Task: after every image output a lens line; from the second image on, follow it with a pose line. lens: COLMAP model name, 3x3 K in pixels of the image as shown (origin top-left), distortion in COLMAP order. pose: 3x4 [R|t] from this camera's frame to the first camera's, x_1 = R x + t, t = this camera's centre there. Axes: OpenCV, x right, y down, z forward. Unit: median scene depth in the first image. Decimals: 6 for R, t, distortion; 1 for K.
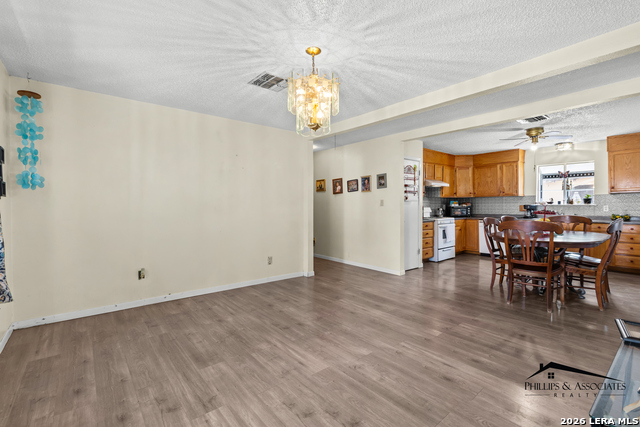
lens RADIAL K [[285.0, 0, 314.3], [0, 285.0, 209.5], [0, 0, 1]] dist [-0.003815, 0.000080]
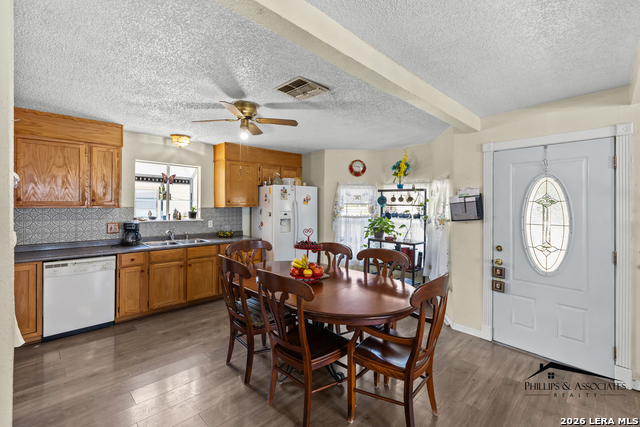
lens RADIAL K [[285.0, 0, 312.9], [0, 285.0, 204.6], [0, 0, 1]] dist [-0.003815, 0.000080]
pose [[-0.091423, 0.005141, 0.995799, 0.136888], [0.005377, 0.999975, -0.004669, -0.058518], [-0.995798, 0.004928, -0.091449, 0.791824]]
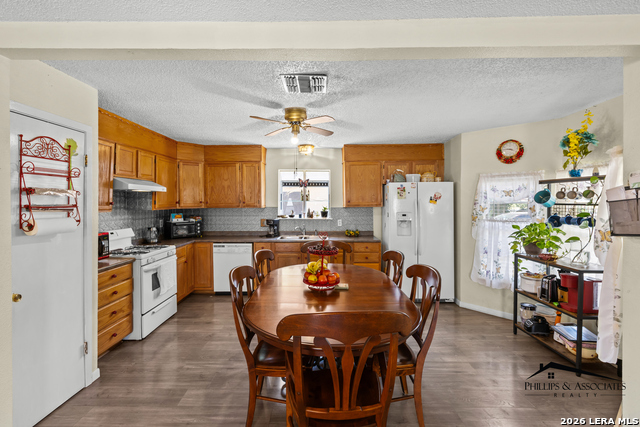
lens RADIAL K [[285.0, 0, 314.6], [0, 285.0, 203.3], [0, 0, 1]] dist [-0.003815, 0.000080]
pose [[0.634312, 0.002630, 0.773073, 0.265599], [0.008483, 0.999910, -0.010362, -0.059782], [-0.773031, 0.013131, 0.634232, 0.488011]]
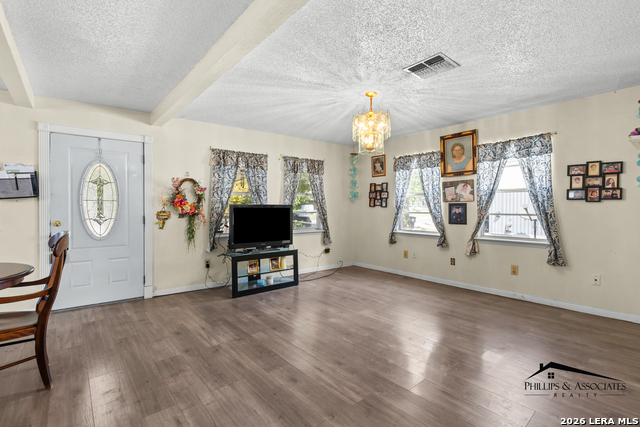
lens RADIAL K [[294.8, 0, 322.7], [0, 294.8, 208.0], [0, 0, 1]] dist [0.000152, -0.000039]
pose [[-0.999405, 0.003155, -0.034334, 0.118096], [0.002666, 0.999894, 0.014294, -0.012613], [0.034376, 0.014194, -0.999308, 1.026256]]
